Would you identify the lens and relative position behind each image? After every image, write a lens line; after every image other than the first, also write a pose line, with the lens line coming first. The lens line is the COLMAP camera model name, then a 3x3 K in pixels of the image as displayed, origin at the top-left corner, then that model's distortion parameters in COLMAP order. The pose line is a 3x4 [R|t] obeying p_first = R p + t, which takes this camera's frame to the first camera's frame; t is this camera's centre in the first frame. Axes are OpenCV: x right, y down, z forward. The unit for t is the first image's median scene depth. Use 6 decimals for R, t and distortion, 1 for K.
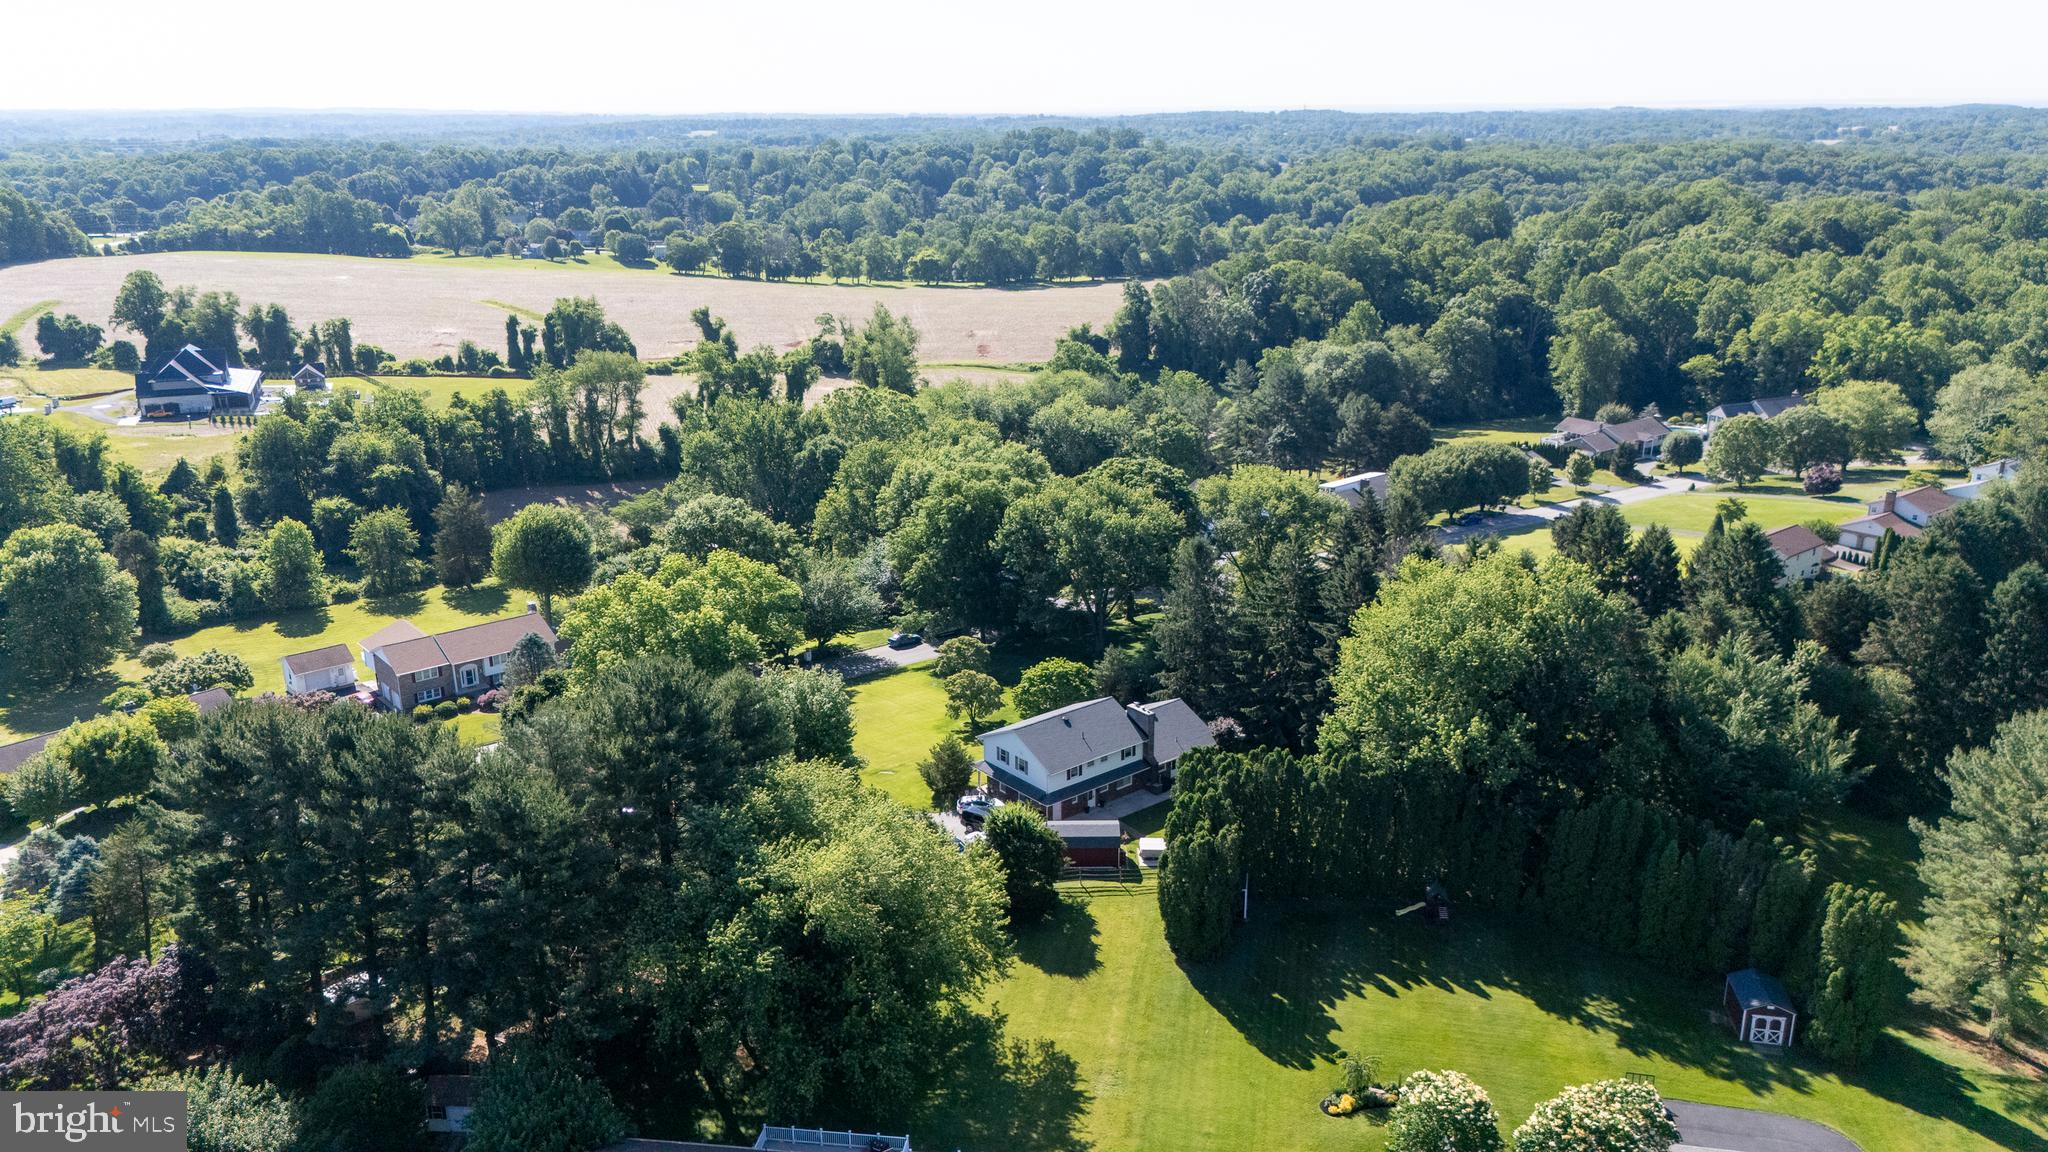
lens RADIAL K [[1515.8, 0, 1024.0], [0, 1515.8, 576.0], [0, 0, 1]] dist [0.127869, -0.150746]
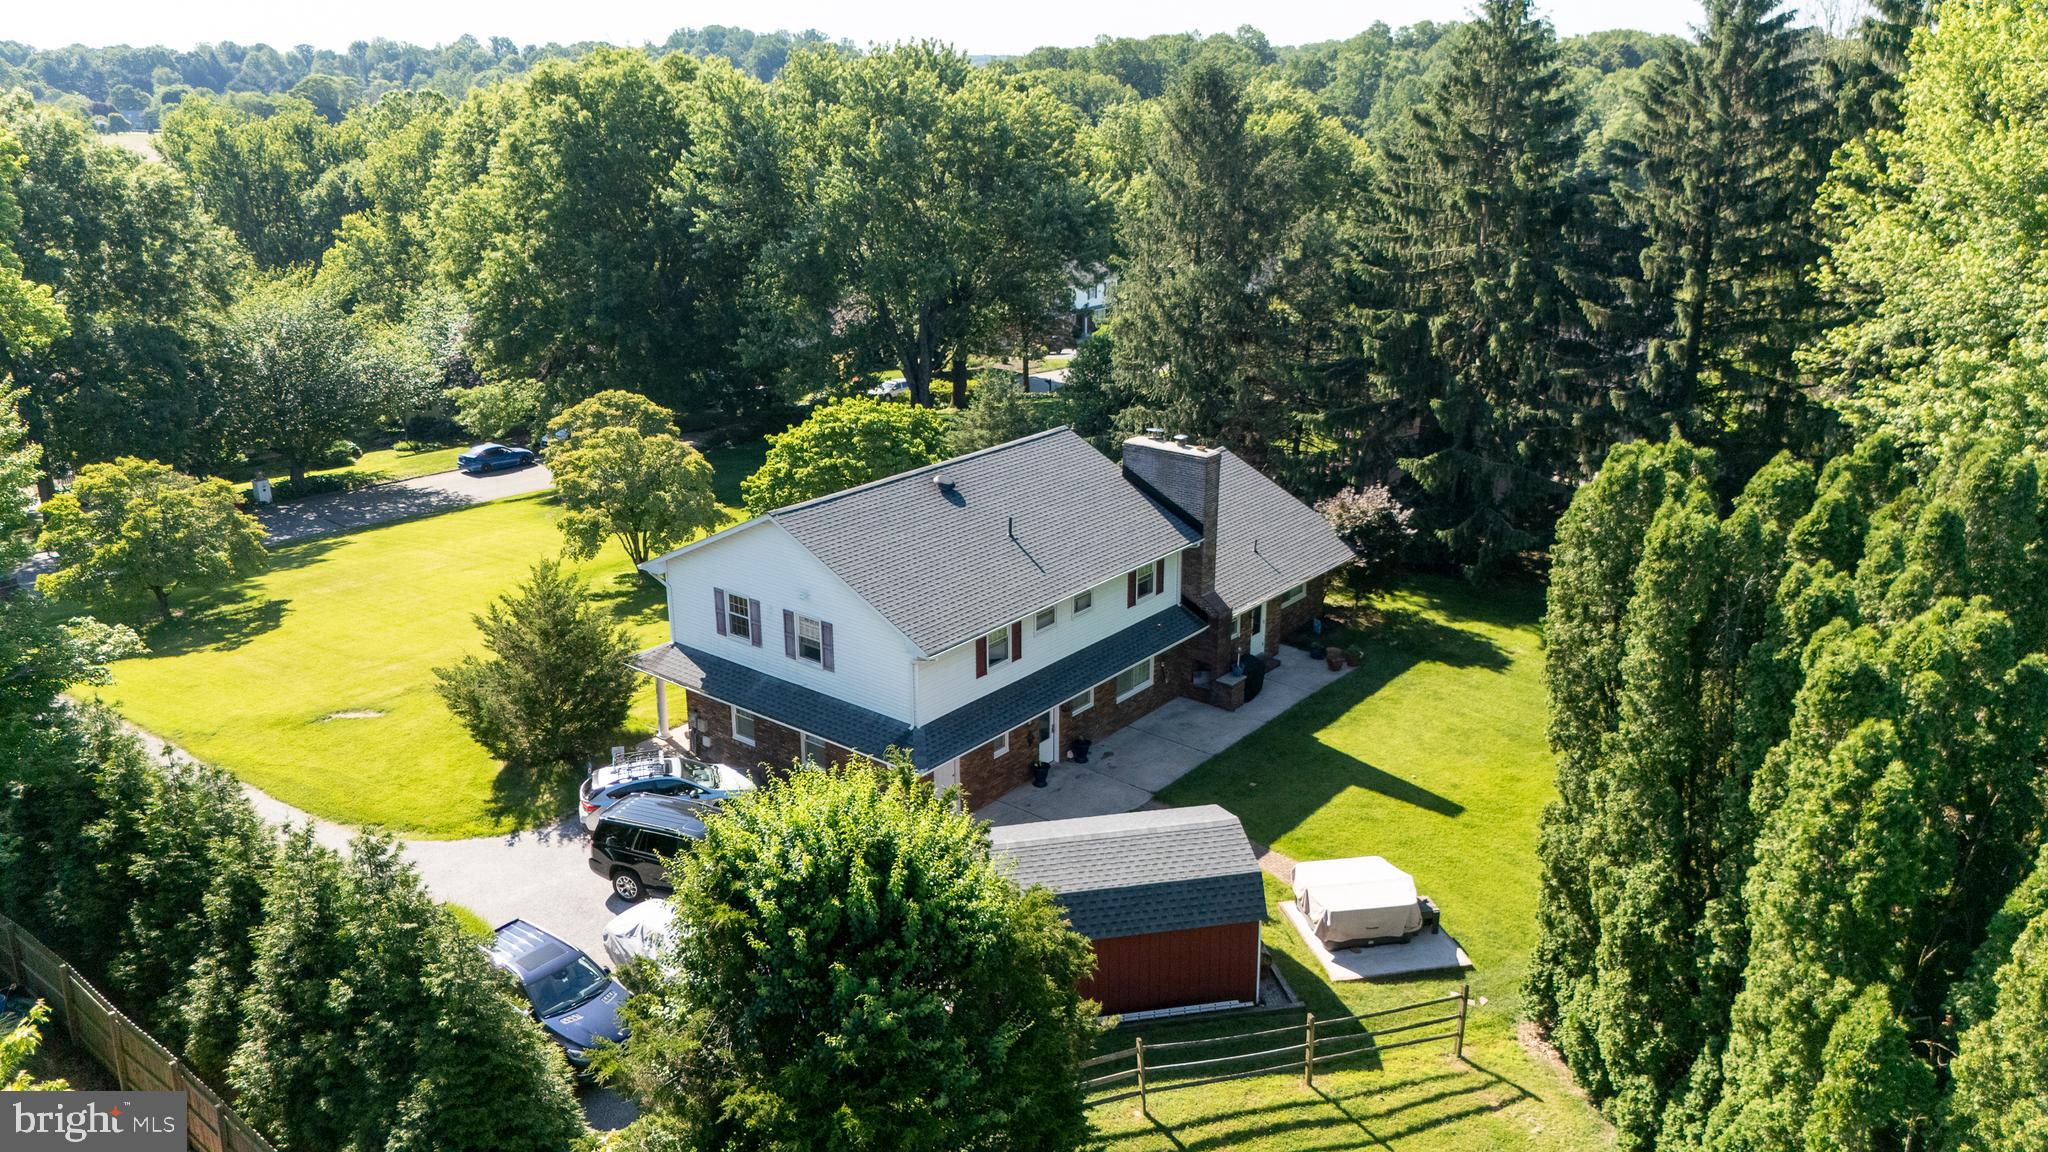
lens RADIAL K [[1515.8, 0, 1024.0], [0, 1515.8, 576.0], [0, 0, 1]] dist [0.127869, -0.150746]
pose [[0.980069, -0.063366, 0.188281, -0.014412], [0.058782, 0.997825, 0.029839, 0.104789], [-0.189763, -0.018177, 0.981662, 0.702525]]
